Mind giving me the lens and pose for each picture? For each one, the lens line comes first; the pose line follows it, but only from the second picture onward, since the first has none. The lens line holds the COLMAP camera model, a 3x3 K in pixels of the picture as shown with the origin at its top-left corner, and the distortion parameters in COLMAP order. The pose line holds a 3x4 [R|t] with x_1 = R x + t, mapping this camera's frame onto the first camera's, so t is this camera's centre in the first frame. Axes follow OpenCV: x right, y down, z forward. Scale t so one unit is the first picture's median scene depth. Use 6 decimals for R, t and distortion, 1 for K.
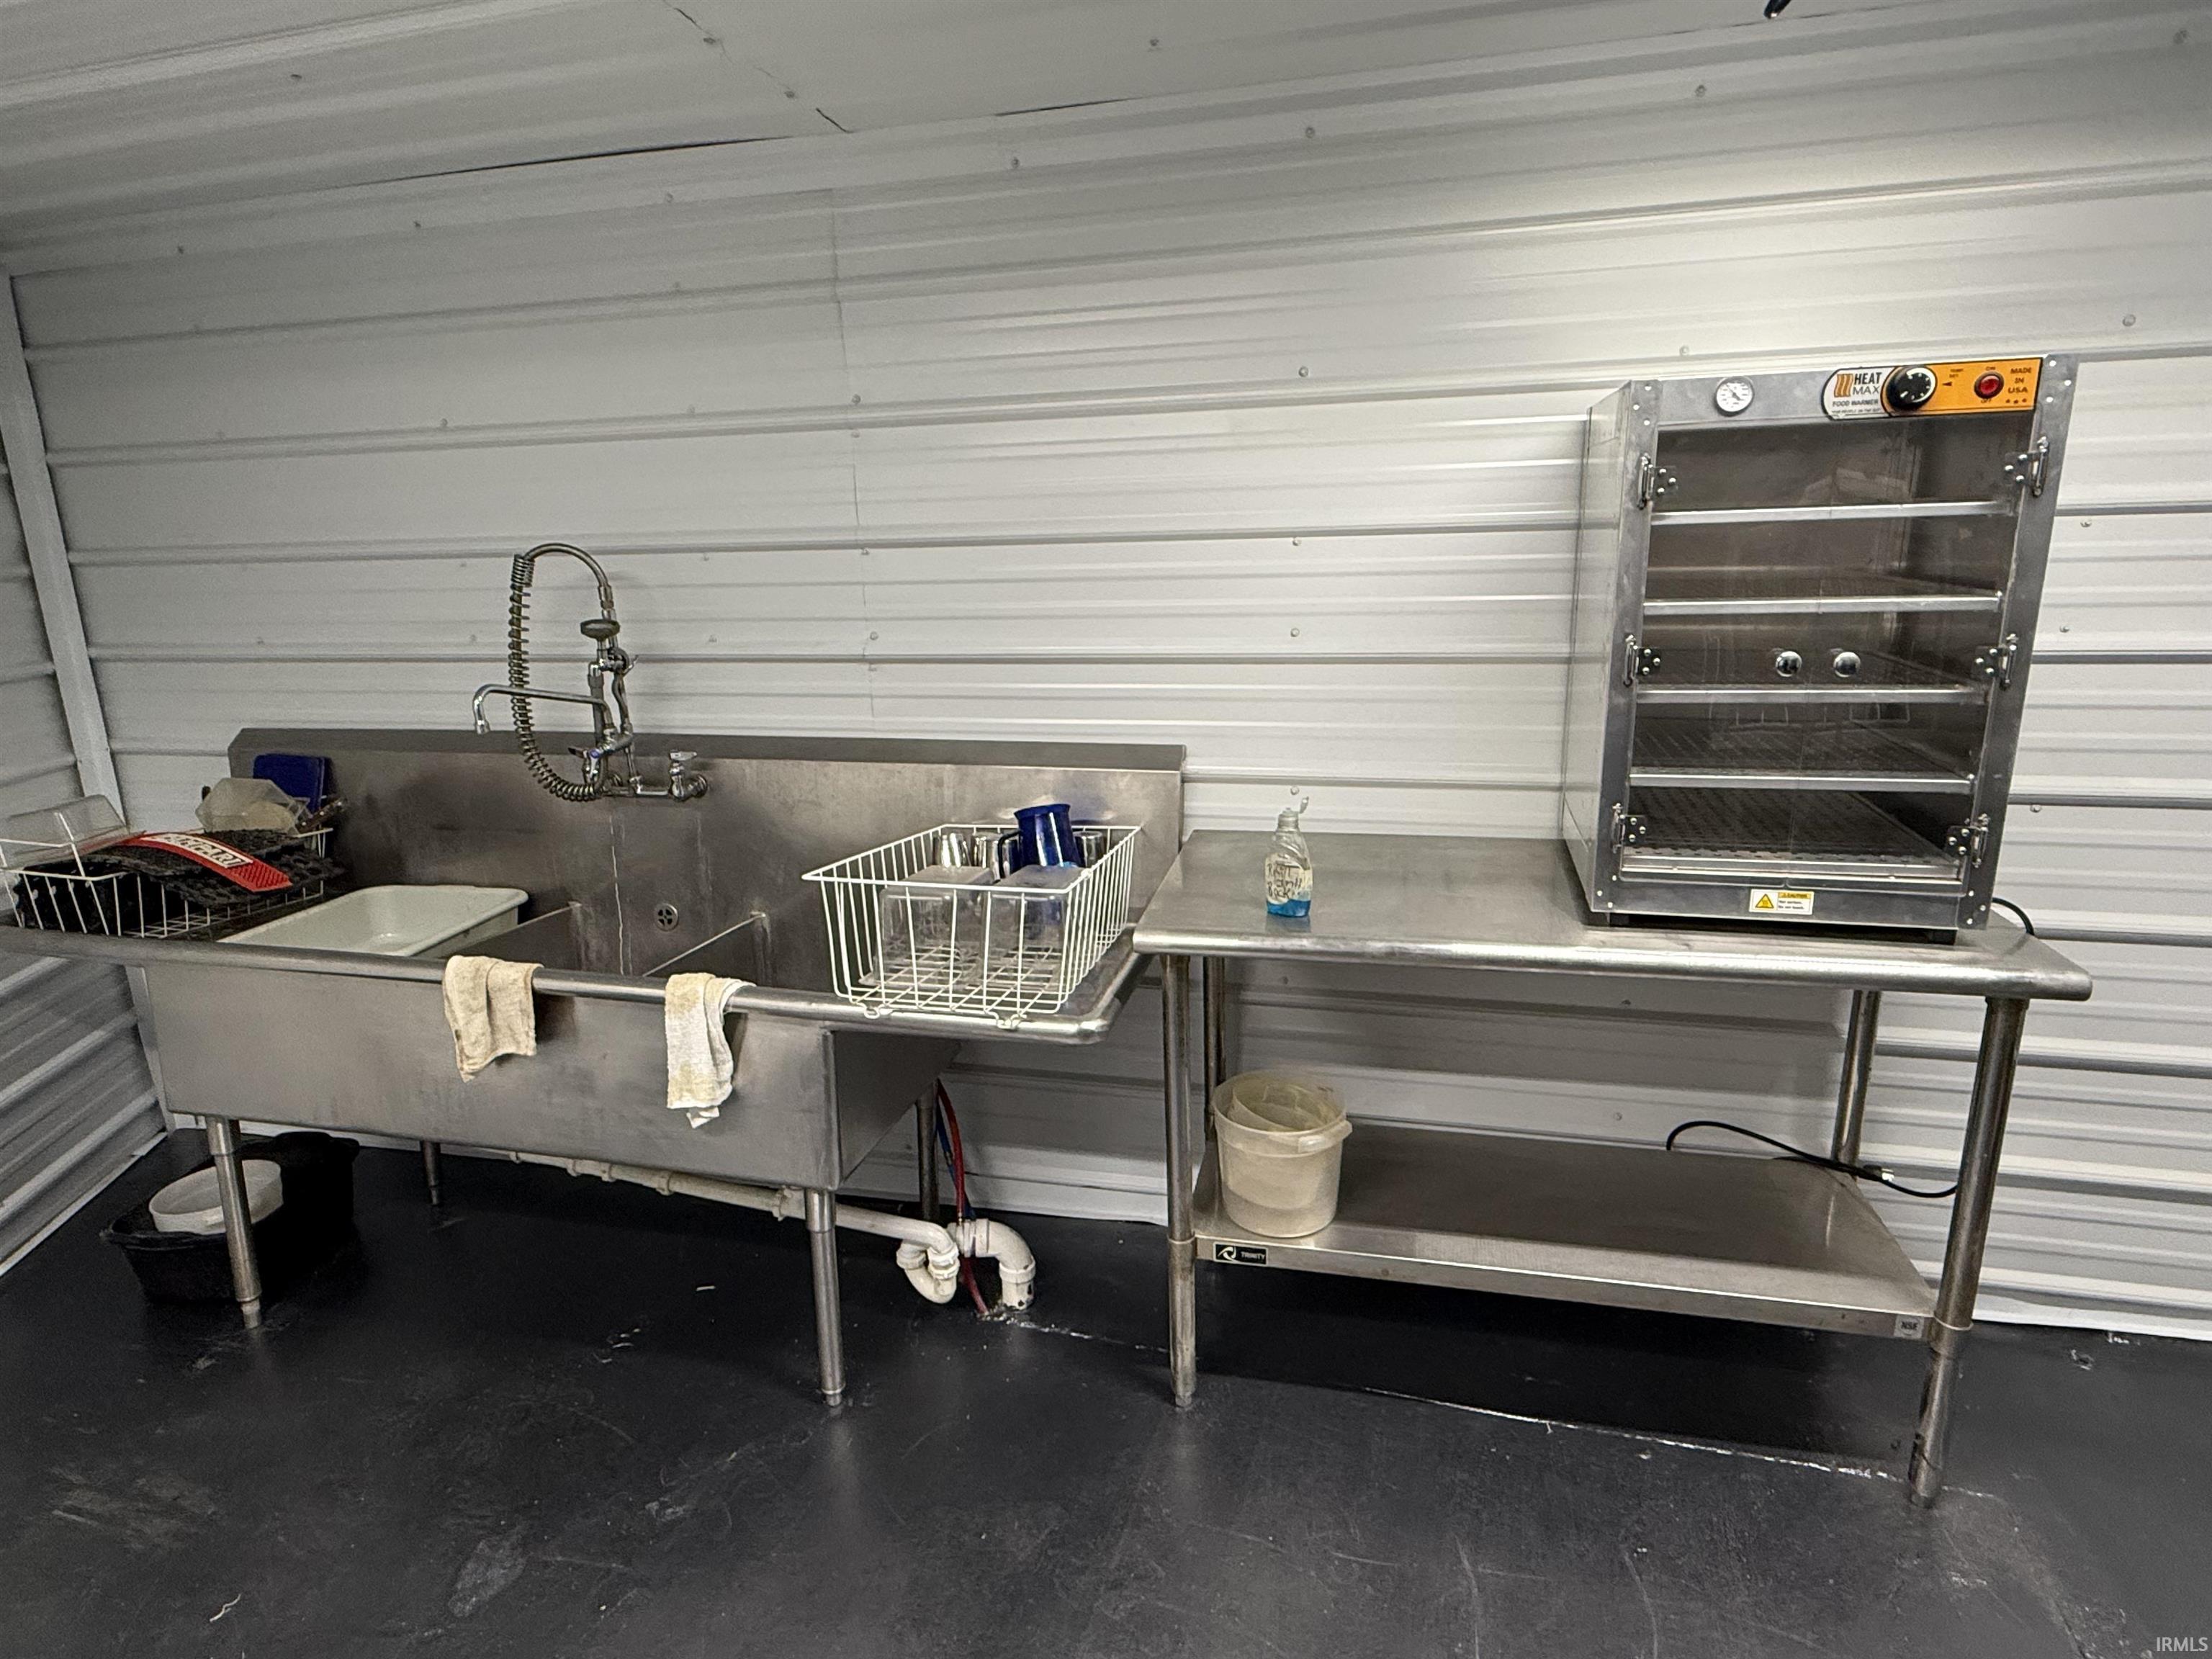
lens RADIAL K [[1193.4, 0, 1100.1], [0, 1193.4, 830.3], [0, 0, 1]] dist [0.003409, 0.000248]
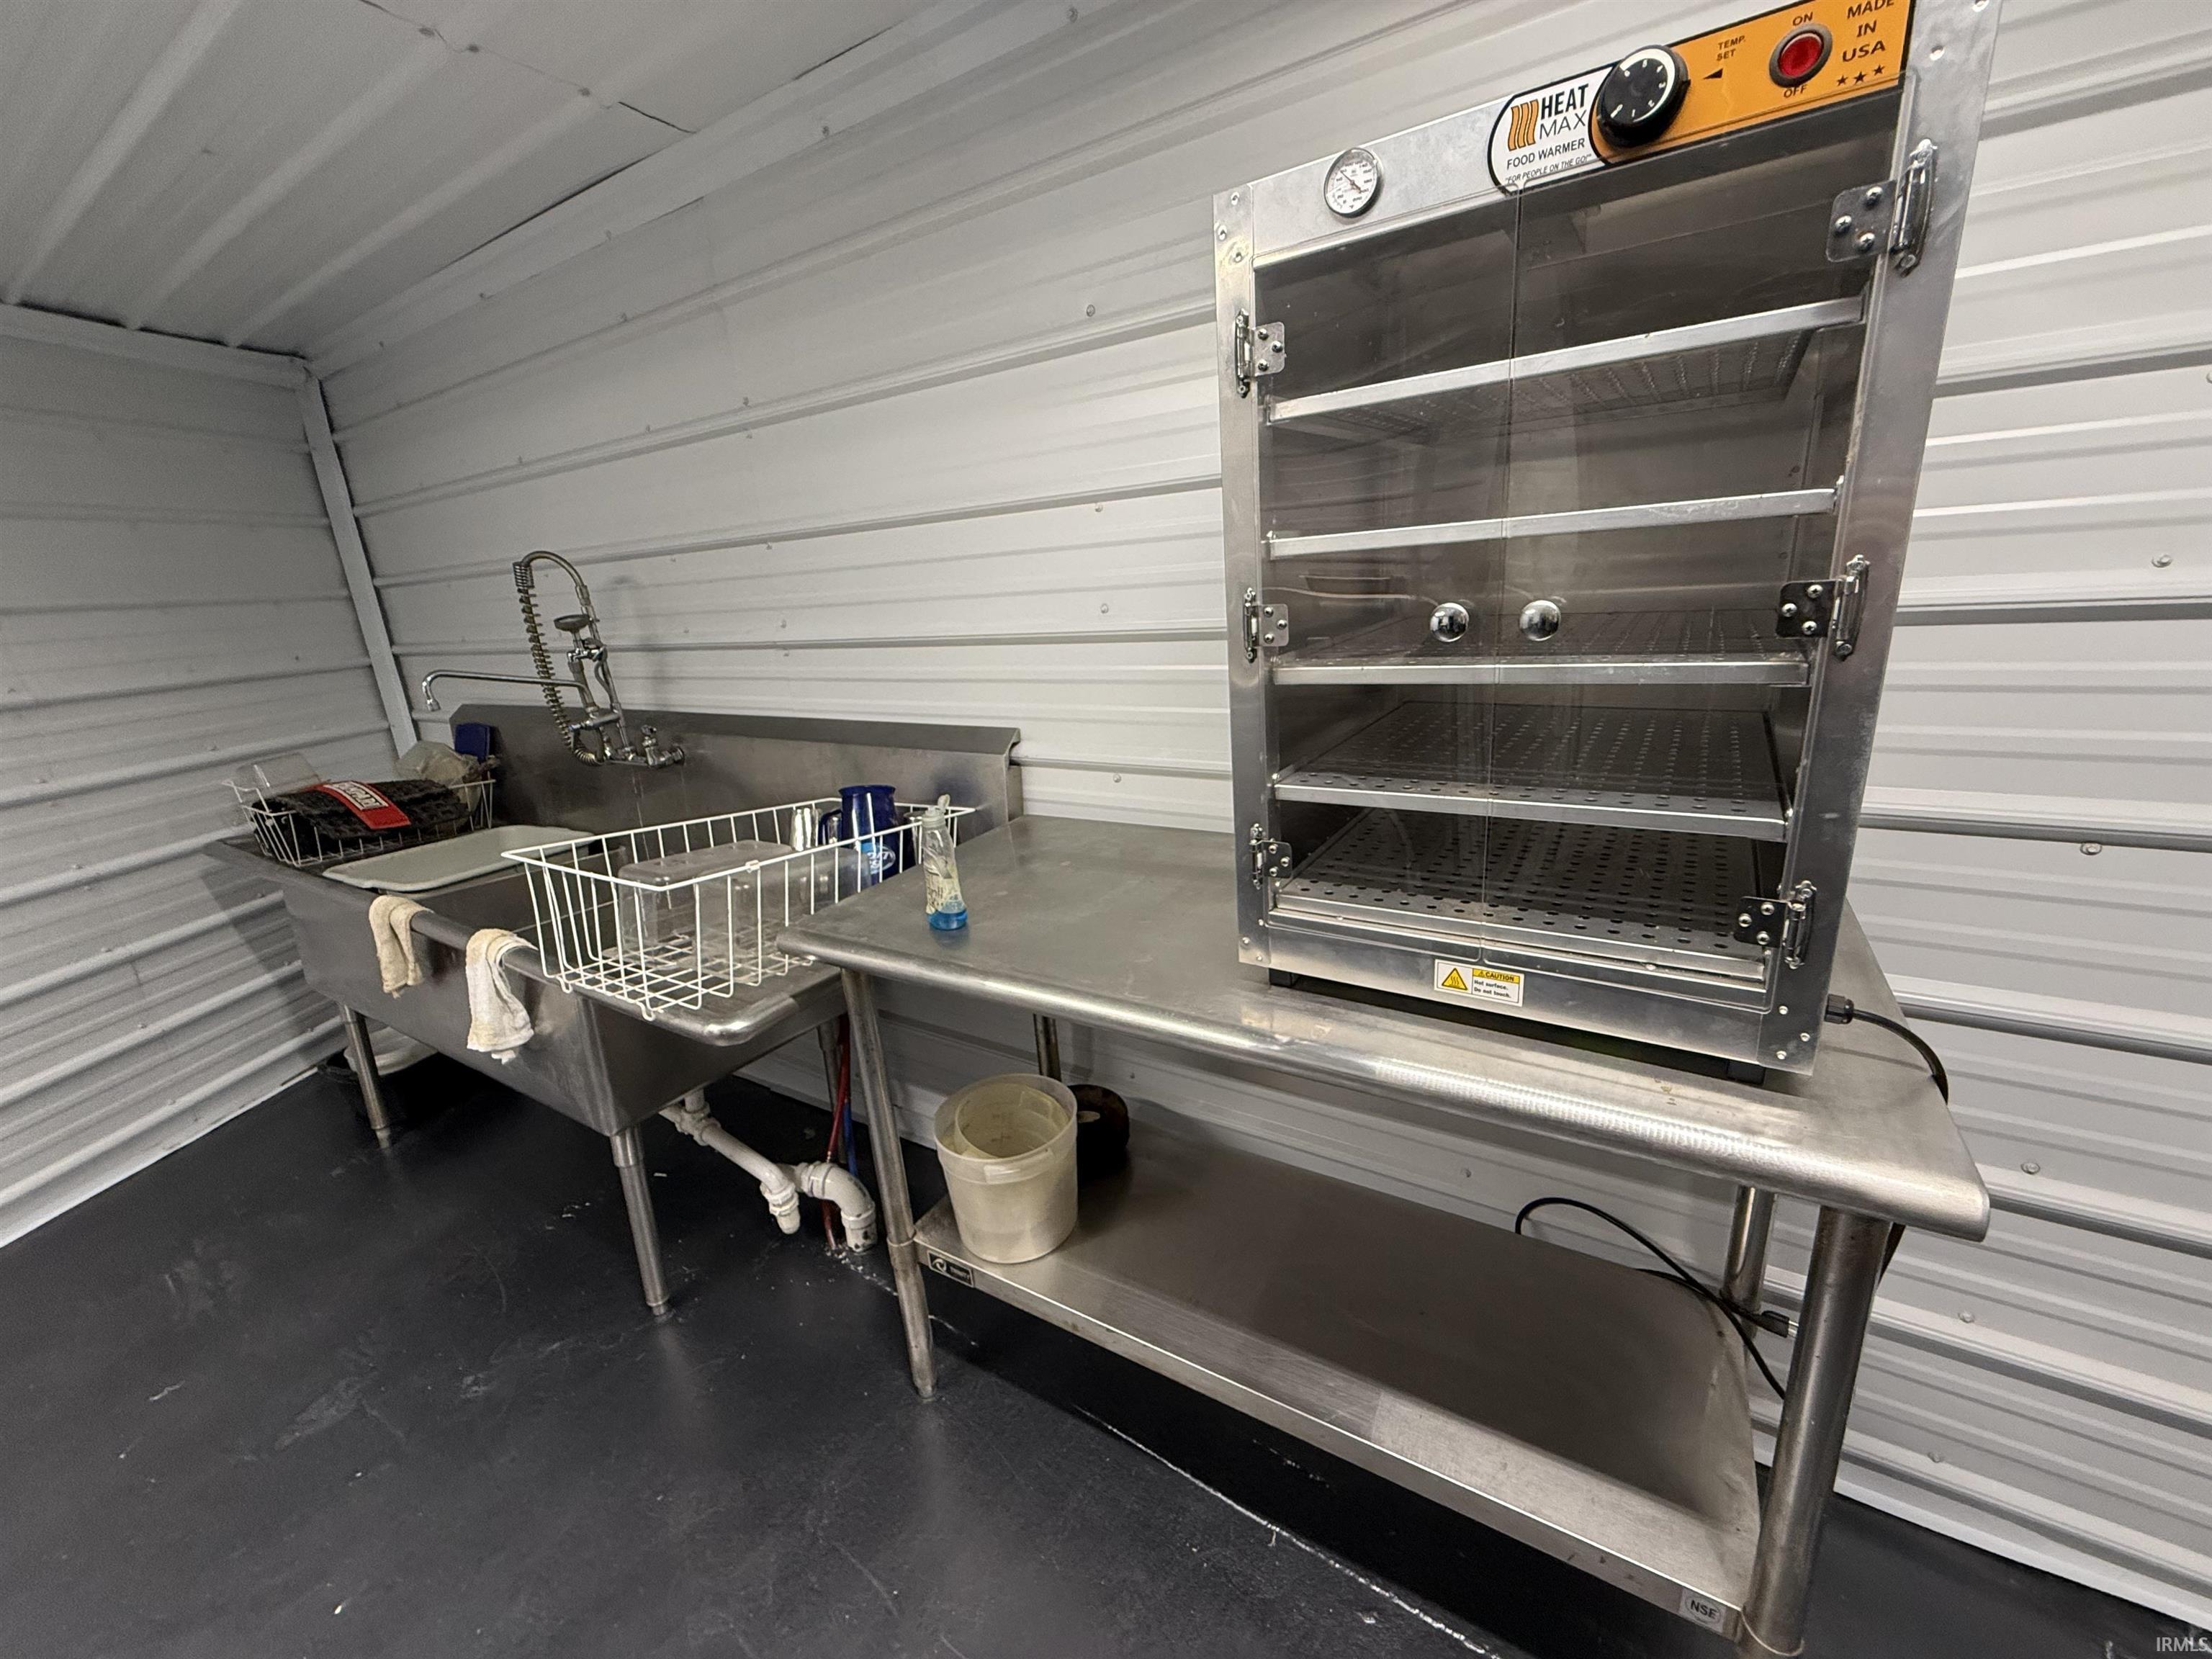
lens RADIAL K [[876.3, 0, 1107.9], [0, 876.3, 826.8], [0, 0, 1]] dist [0.002841, -0.000531]
pose [[0.947784, 0.050008, -0.314968, 0.421502], [-0.032956, 0.997700, 0.059235, -0.040211], [0.317205, -0.045762, 0.947252, 0.378668]]
